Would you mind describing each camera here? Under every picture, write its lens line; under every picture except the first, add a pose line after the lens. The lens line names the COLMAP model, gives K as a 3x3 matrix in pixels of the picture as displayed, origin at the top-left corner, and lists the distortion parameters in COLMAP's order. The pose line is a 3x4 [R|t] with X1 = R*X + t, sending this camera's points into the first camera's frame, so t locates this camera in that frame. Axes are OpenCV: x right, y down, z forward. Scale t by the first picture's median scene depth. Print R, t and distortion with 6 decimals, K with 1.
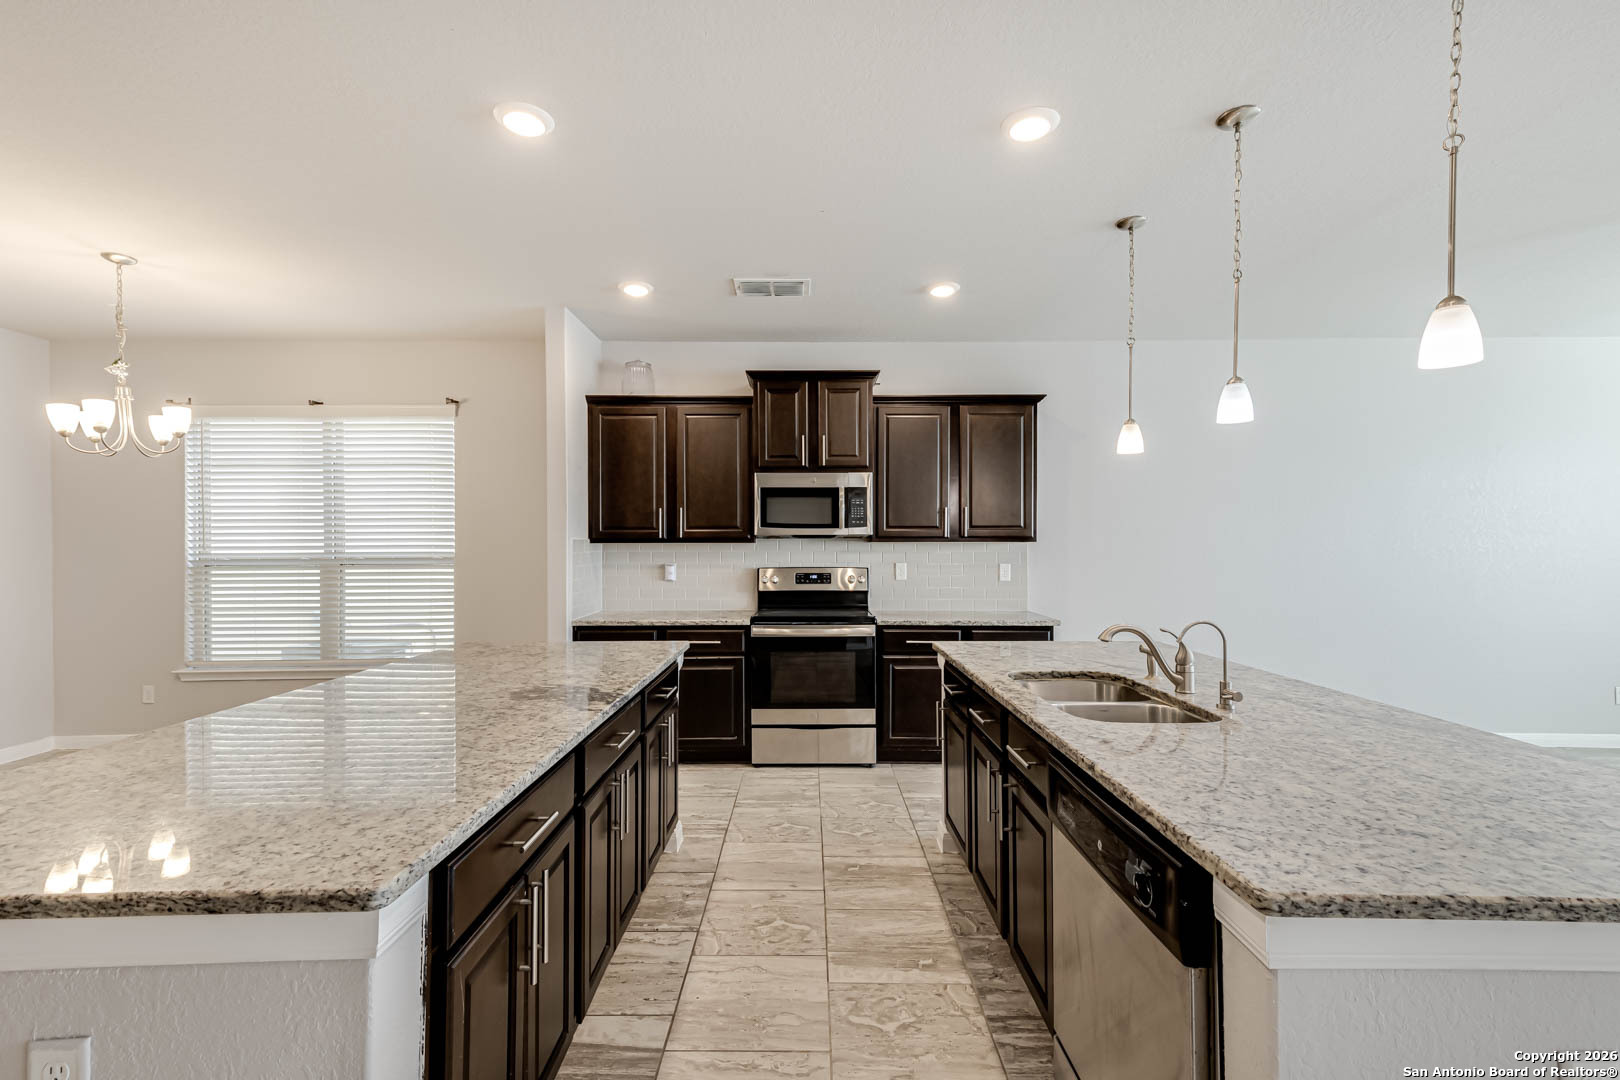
lens RADIAL K [[726.6, 0, 807.5], [0, 726.6, 546.4], [0, 0, 1]] dist [0.020696, -0.000492]
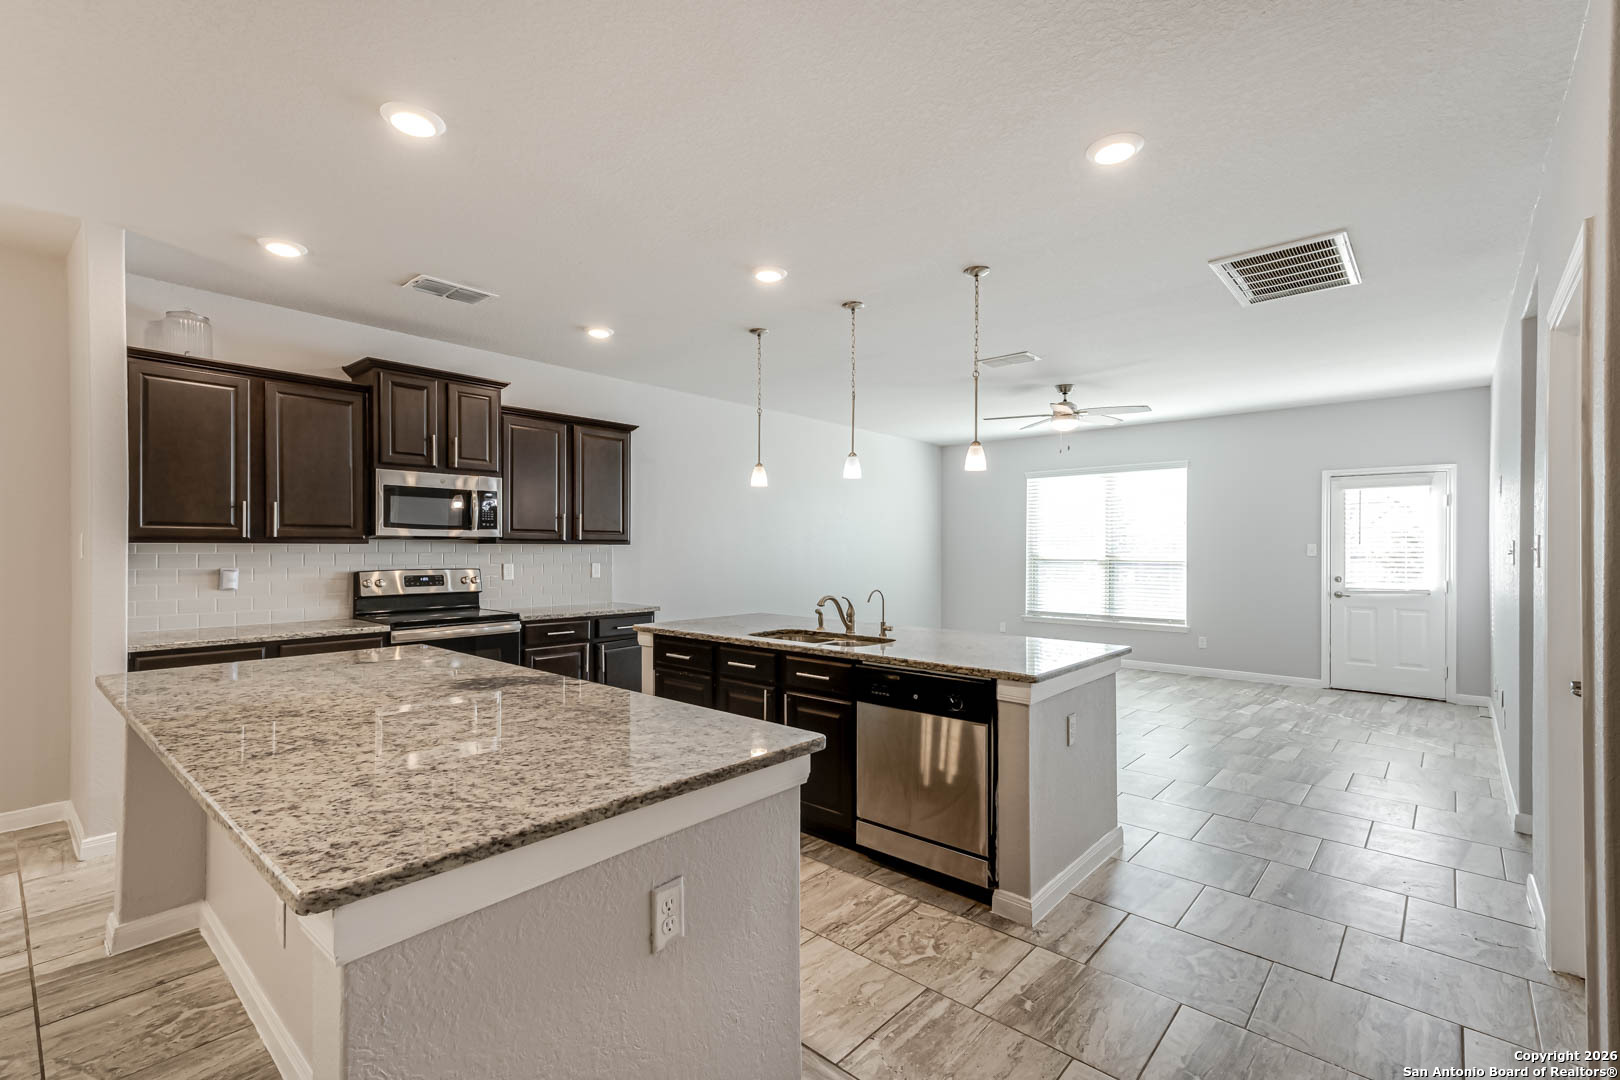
lens RADIAL K [[726.6, 0, 811.3], [0, 726.6, 542.0], [0, 0, 1]] dist [0.020696, -0.000492]
pose [[0.655630, 0.009454, 0.755023, -0.414414], [-0.002813, 0.999945, -0.010078, 0.000653], [-0.755077, 0.004484, 0.655620, -0.033893]]
